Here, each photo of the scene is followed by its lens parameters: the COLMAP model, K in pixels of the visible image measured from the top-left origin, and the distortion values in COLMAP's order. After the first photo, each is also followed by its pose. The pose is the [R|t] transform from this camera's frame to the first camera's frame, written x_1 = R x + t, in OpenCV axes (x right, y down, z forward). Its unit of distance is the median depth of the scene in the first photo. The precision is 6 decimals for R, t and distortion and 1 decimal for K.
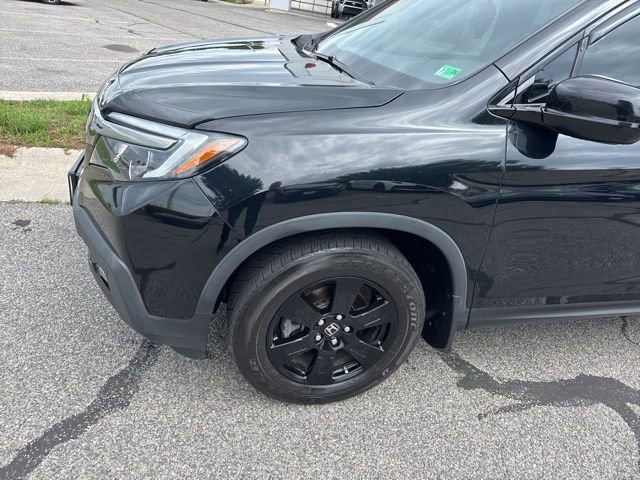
lens RADIAL K [[445.6, 0, 320.0], [0, 445.6, 240.0], [0, 0, 1]] dist [0.016719, -0.008402]
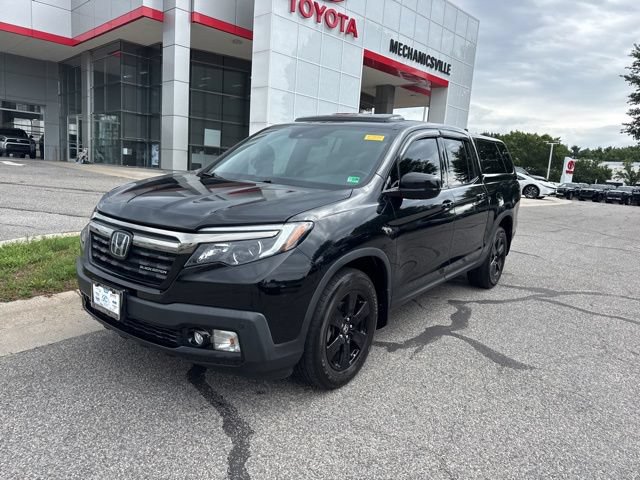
lens RADIAL K [[444.2, 0, 325.6], [0, 444.2, 238.1], [0, 0, 1]] dist [0.036573, -0.032322]
pose [[0.757650, -0.190617, 0.624204, -1.039922], [0.338281, 0.932598, -0.125808, 0.070165], [-0.558151, 0.306475, 0.771065, -0.358581]]
